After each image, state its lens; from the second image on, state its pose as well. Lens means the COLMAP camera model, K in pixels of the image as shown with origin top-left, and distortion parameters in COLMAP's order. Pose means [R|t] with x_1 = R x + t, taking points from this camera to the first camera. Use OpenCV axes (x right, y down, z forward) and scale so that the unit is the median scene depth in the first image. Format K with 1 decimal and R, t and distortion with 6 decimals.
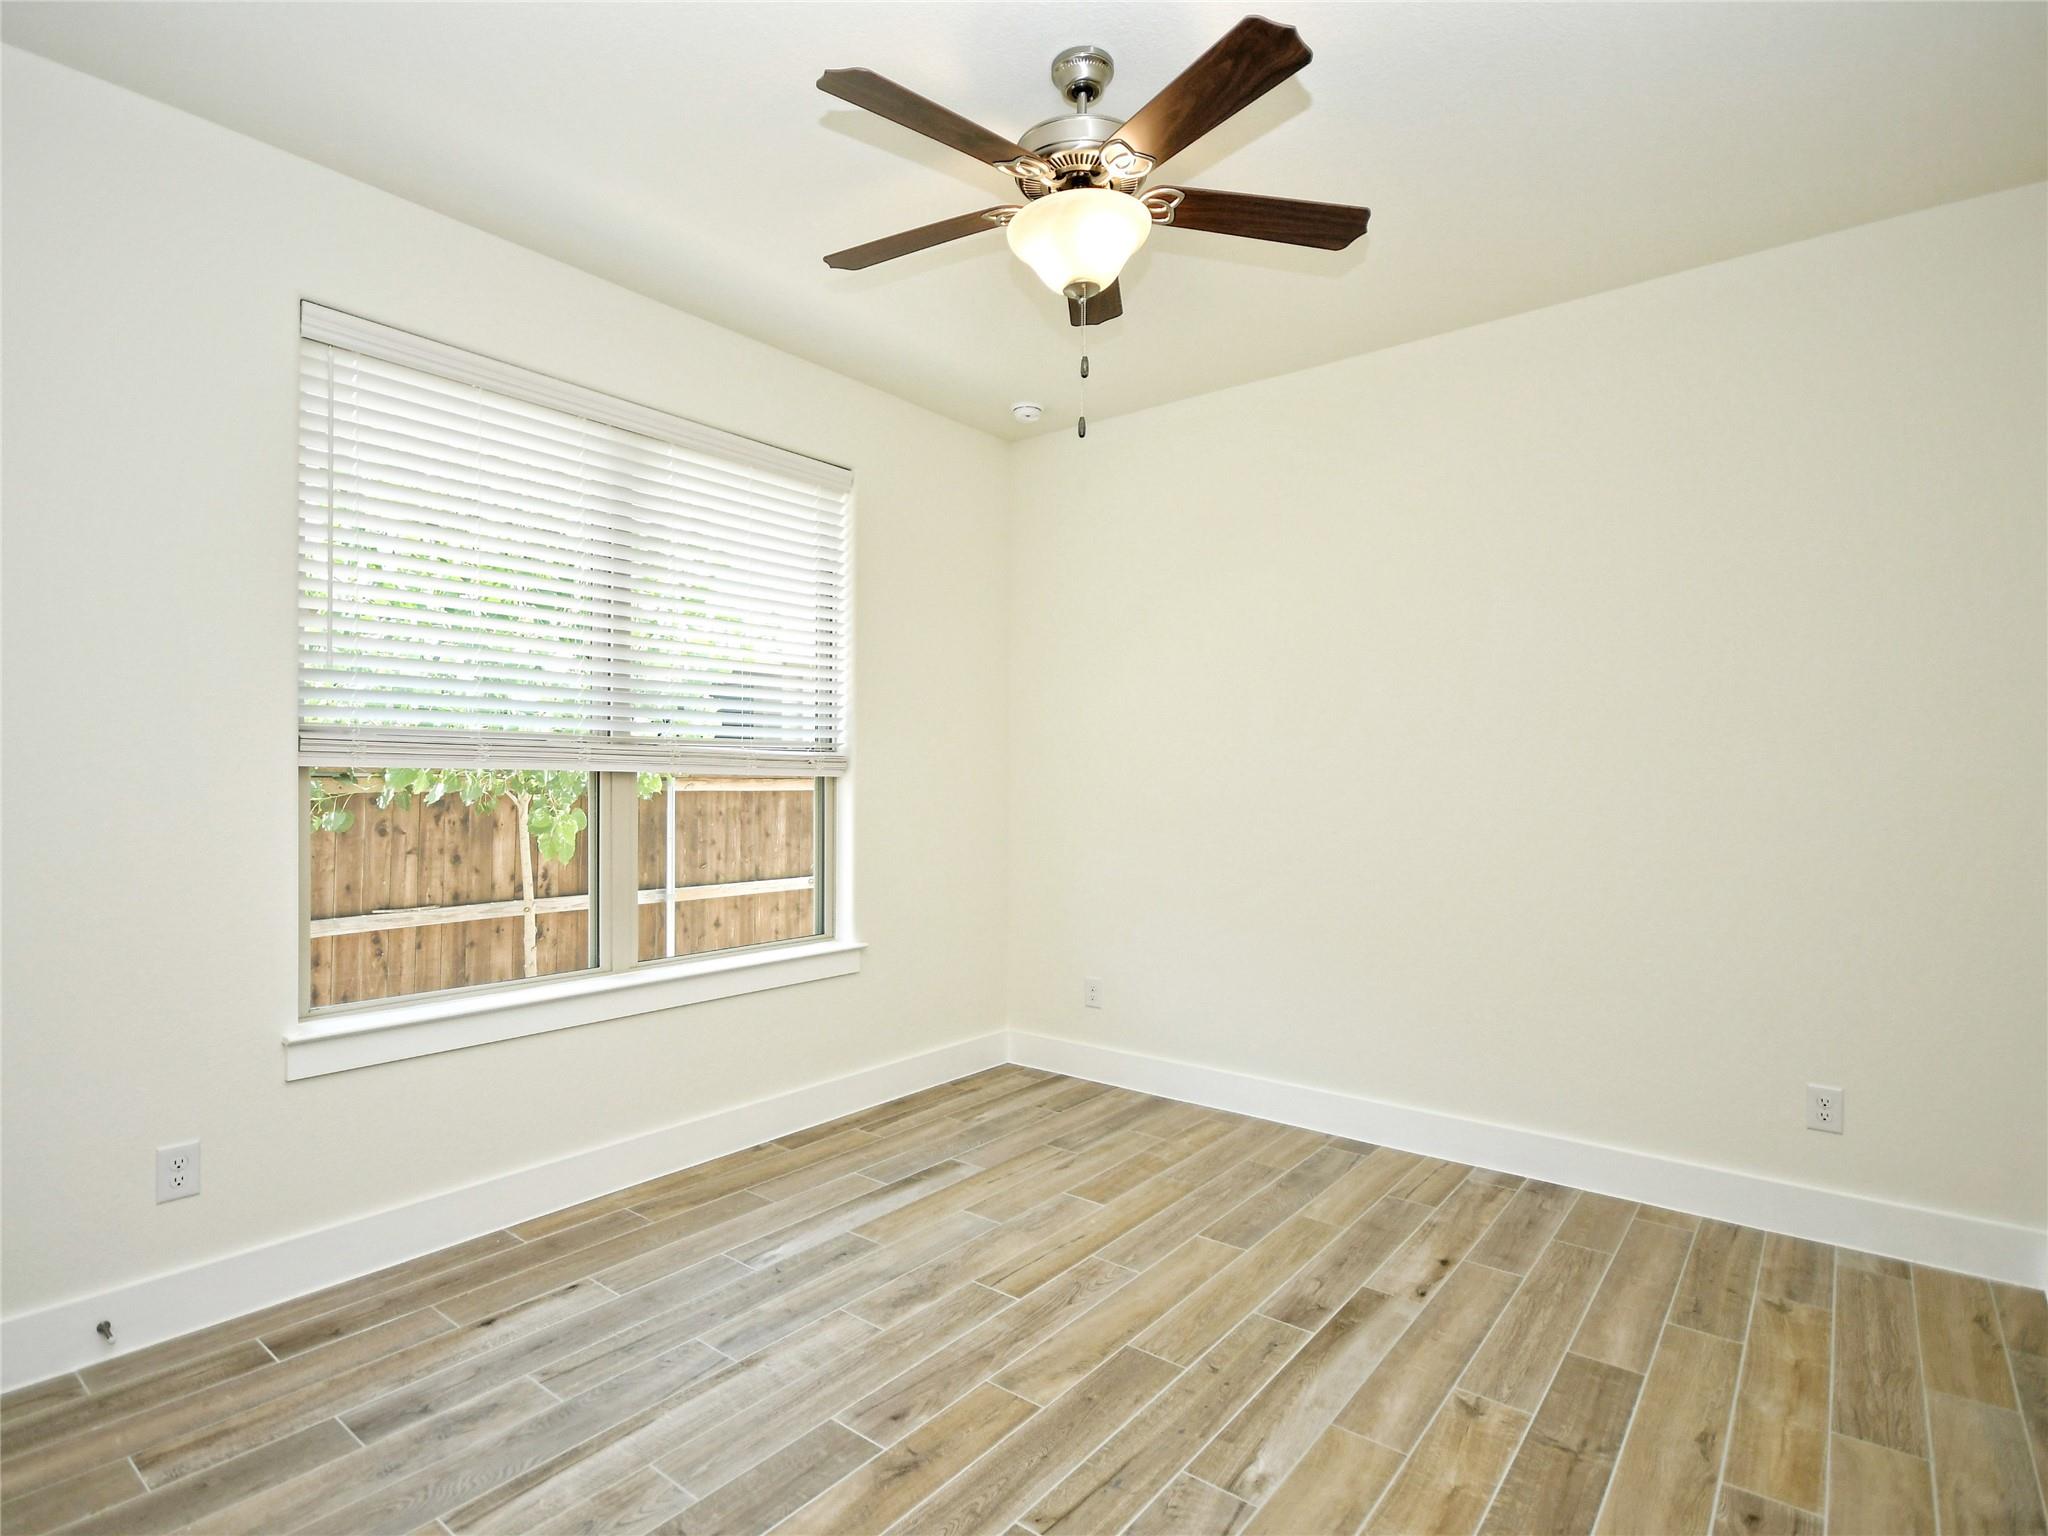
lens RADIAL K [[1047.3, 0, 993.0], [0, 1047.3, 775.2], [0, 0, 1]] dist [0.010847, -0.010727]
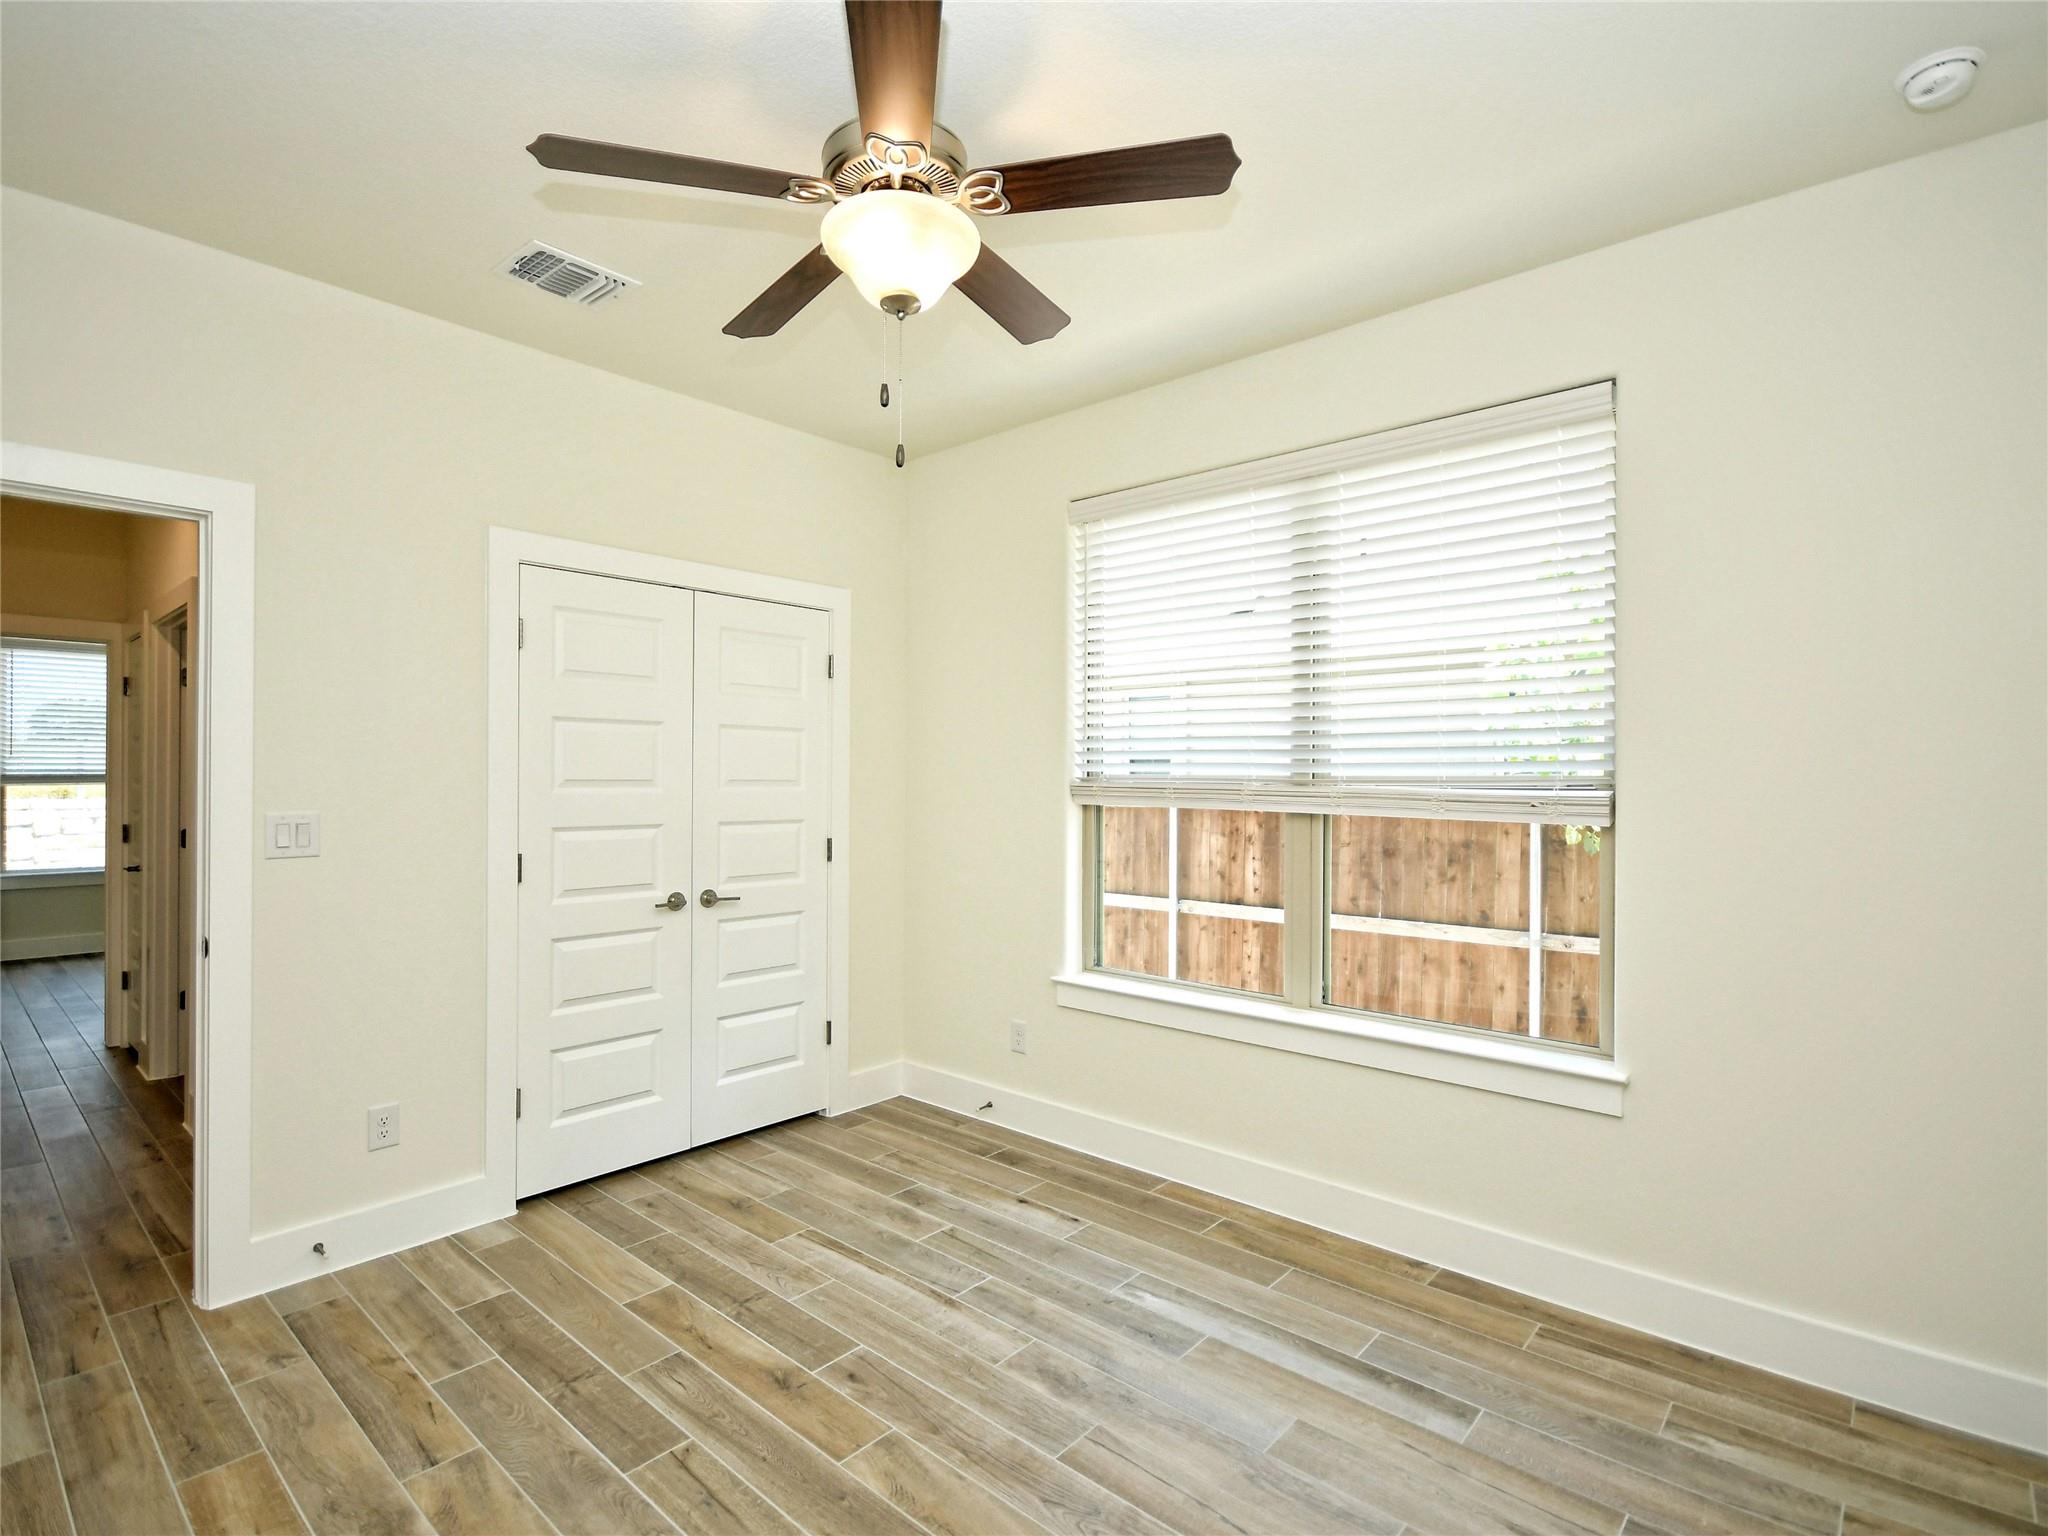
lens RADIAL K [[1003.4, 0, 1027.6], [0, 1003.4, 775.2], [0, 0, 1]] dist [-0.000599, -0.006436]
pose [[-0.044274, -0.006862, -0.998996, 0.948171], [-0.000157, 0.999976, -0.006862, -0.048291], [0.999019, -0.000147, -0.044274, 1.156506]]
